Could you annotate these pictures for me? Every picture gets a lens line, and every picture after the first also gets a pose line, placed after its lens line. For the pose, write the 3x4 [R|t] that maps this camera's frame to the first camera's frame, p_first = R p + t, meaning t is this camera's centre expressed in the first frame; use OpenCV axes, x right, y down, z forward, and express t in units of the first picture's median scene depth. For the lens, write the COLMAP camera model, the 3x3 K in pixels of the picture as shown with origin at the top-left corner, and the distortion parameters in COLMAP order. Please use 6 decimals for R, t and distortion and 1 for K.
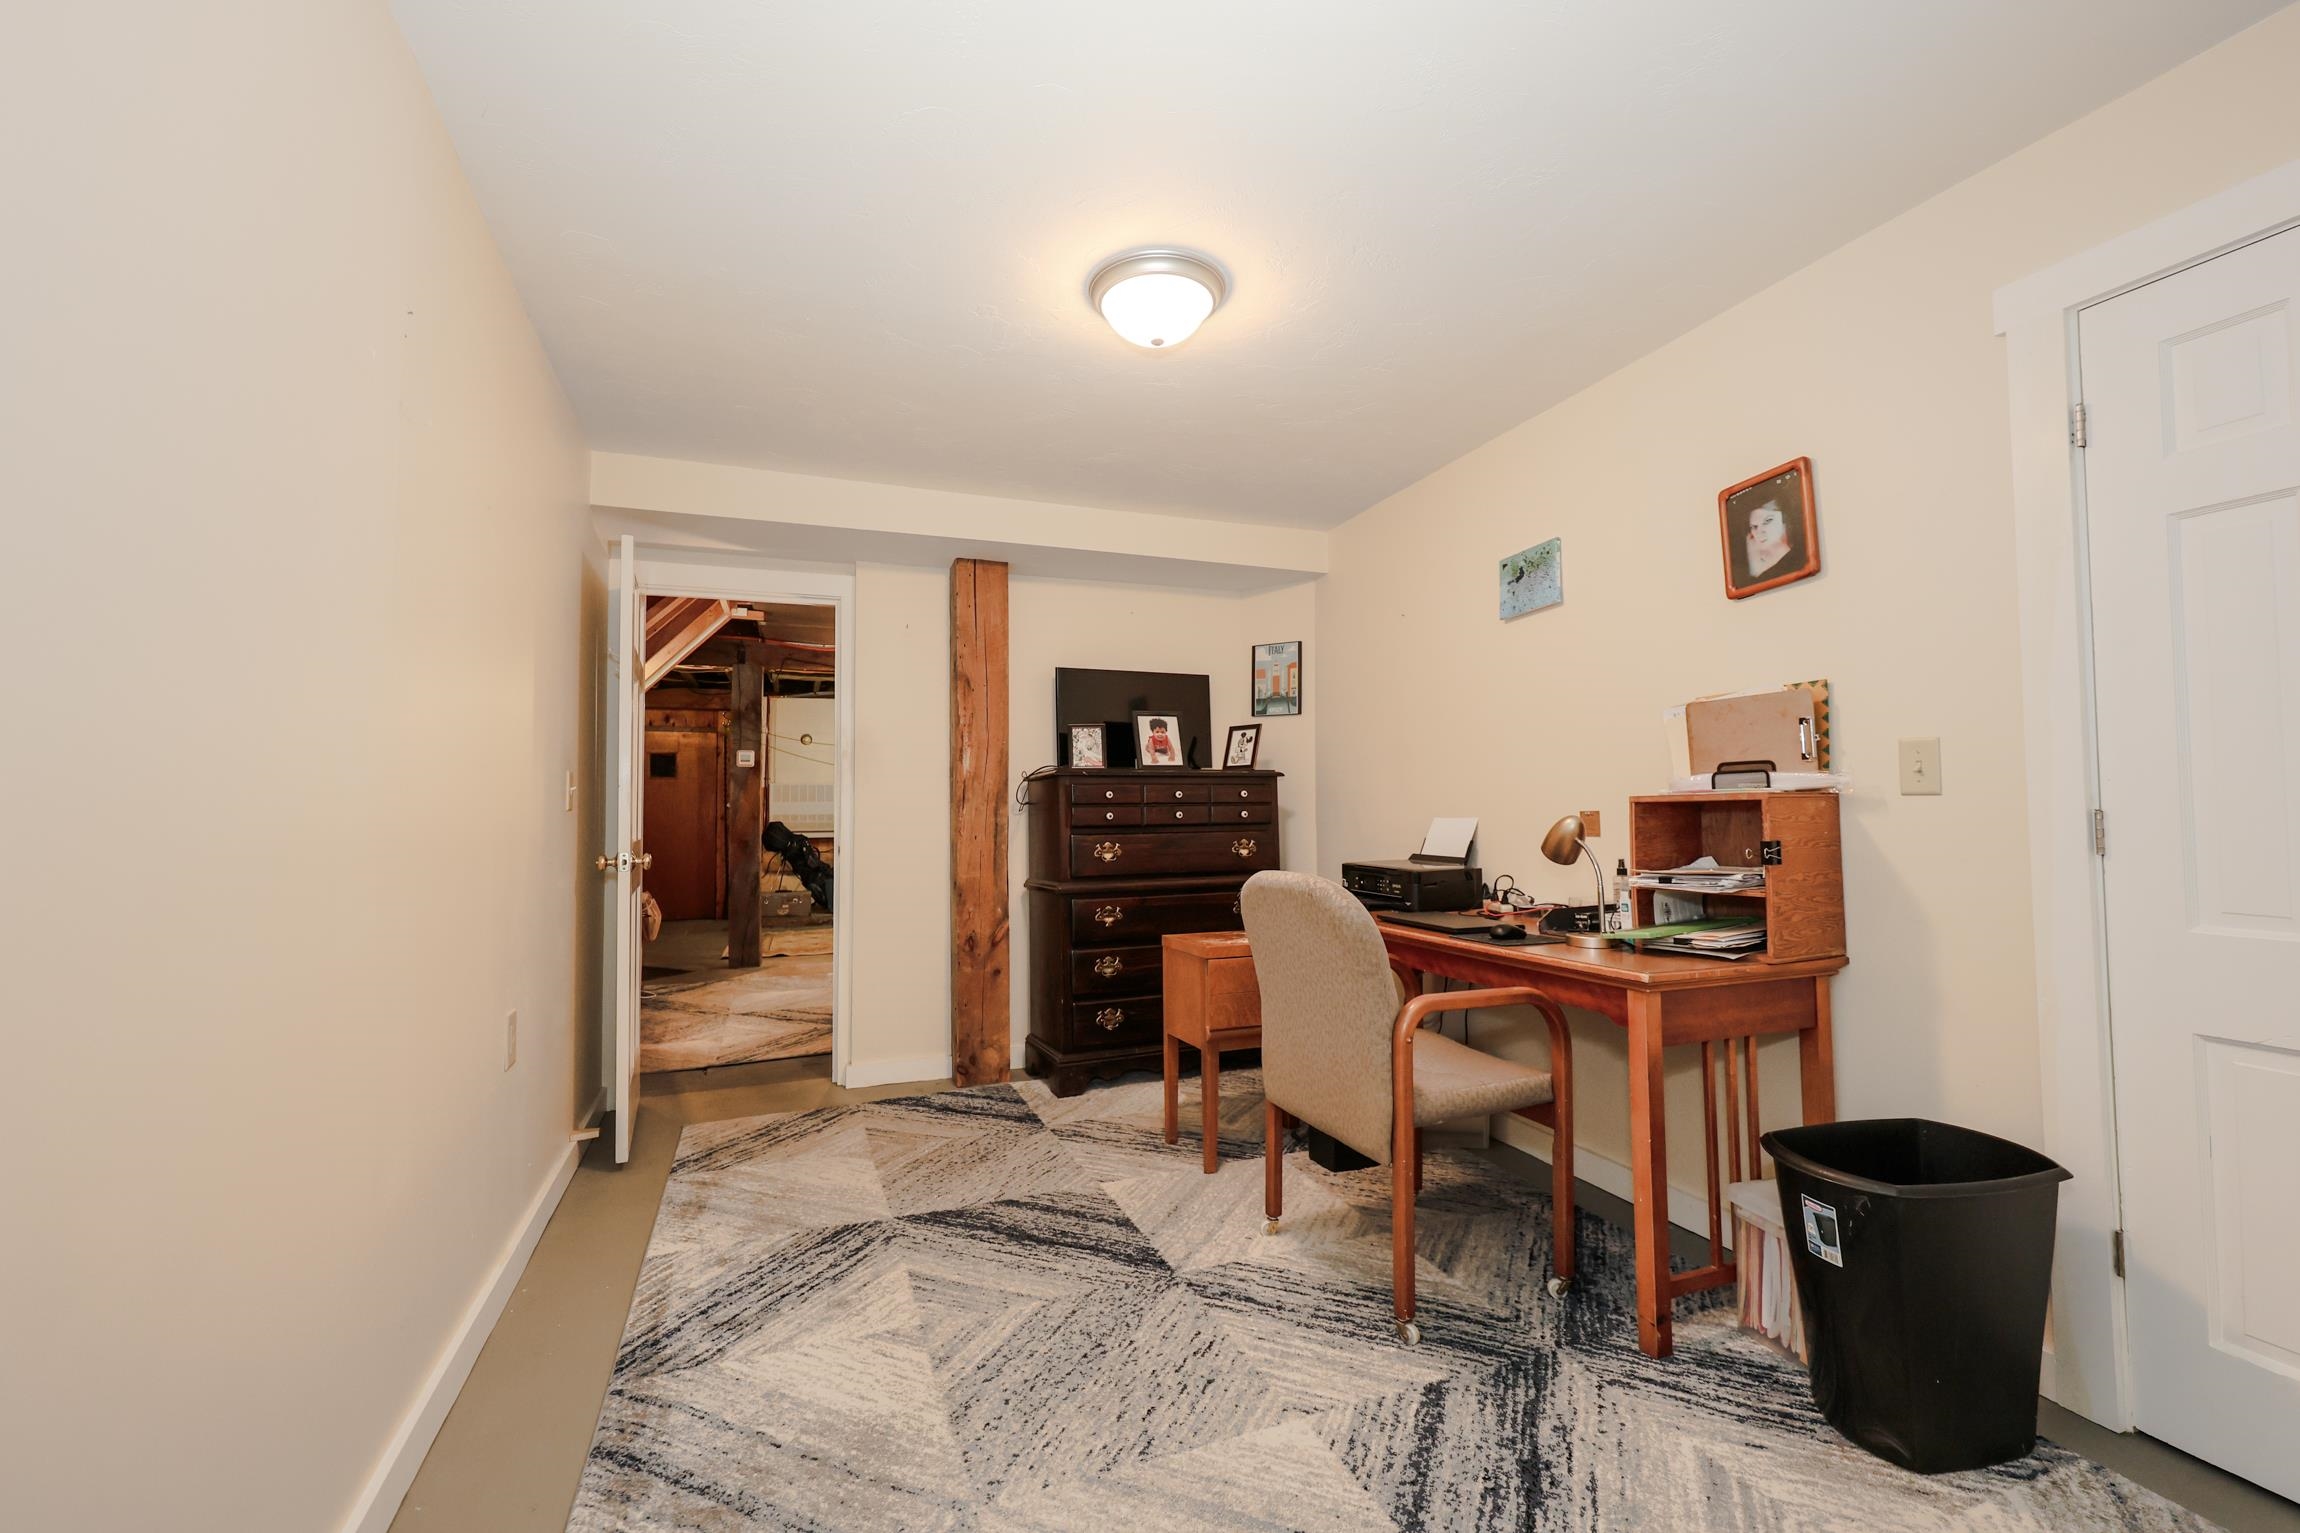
lens RADIAL K [[972.5, 0, 1147.6], [0, 972.5, 770.0], [0, 0, 1]] dist [-0.001269, -0.000099]
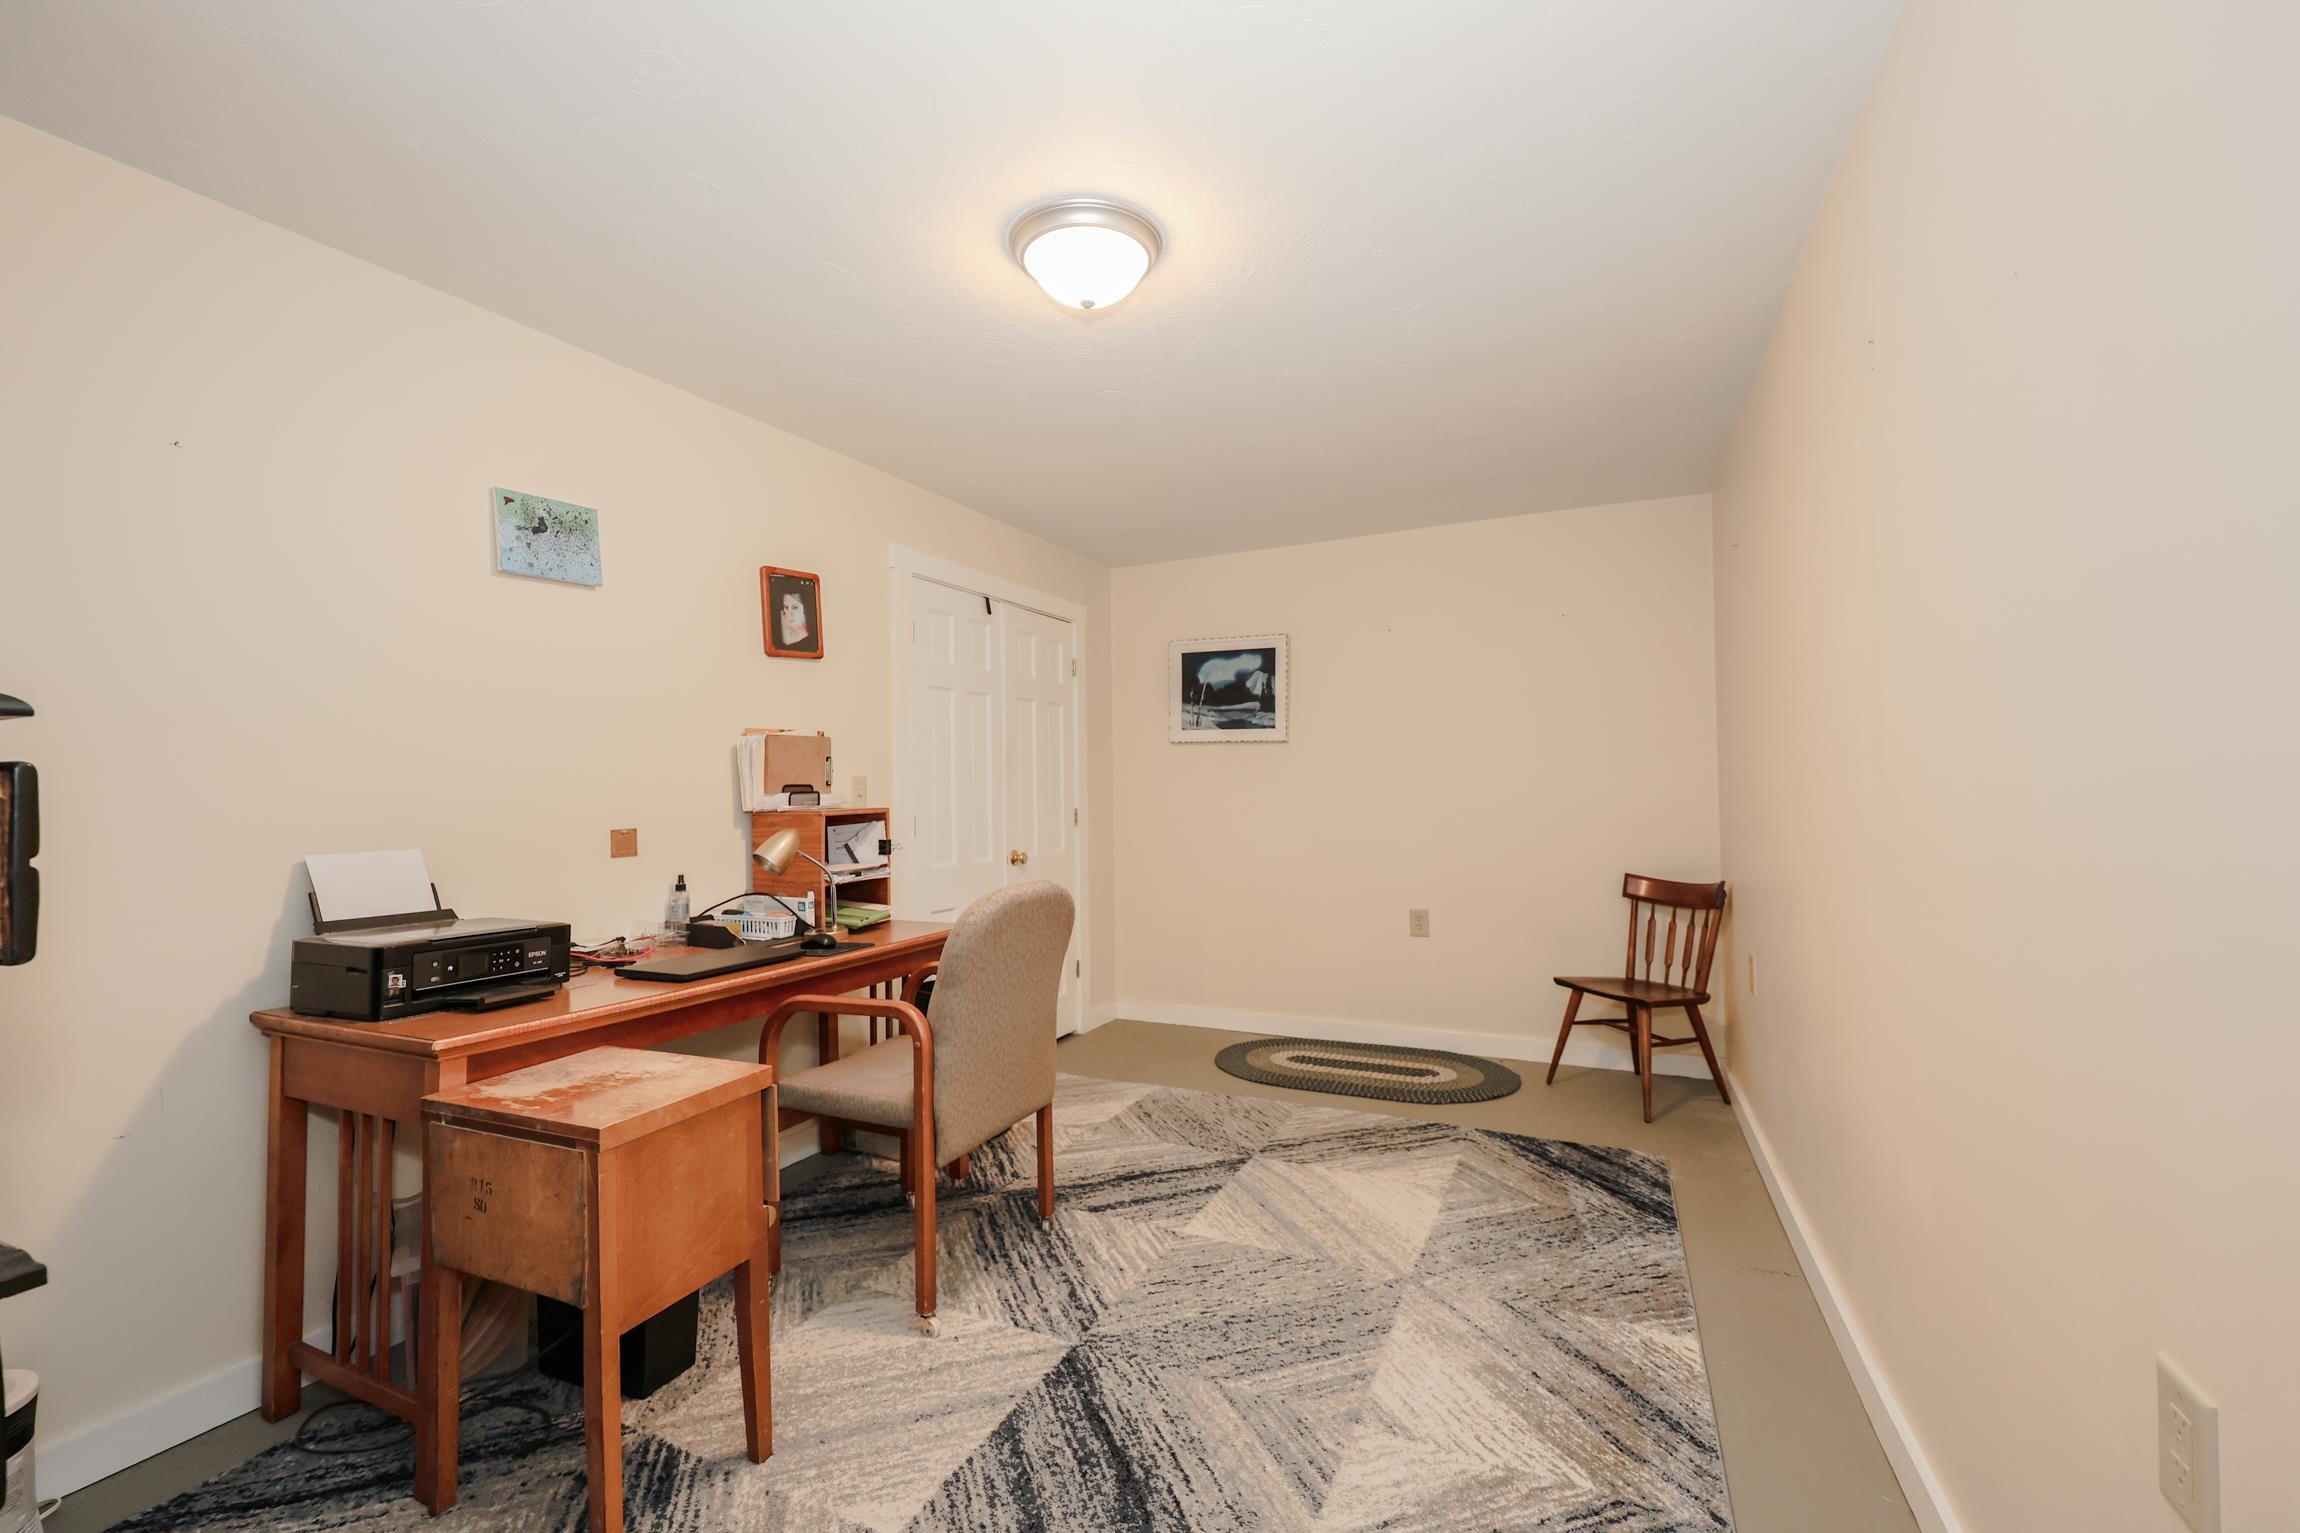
lens RADIAL K [[972.5, 0, 1147.6], [0, 972.5, 770.0], [0, 0, 1]] dist [-0.001269, -0.000099]
pose [[-0.698080, 0.035678, 0.715131, -0.695148], [-0.008690, 0.998262, -0.058286, 0.046193], [-0.715967, -0.046902, -0.696557, 1.654645]]
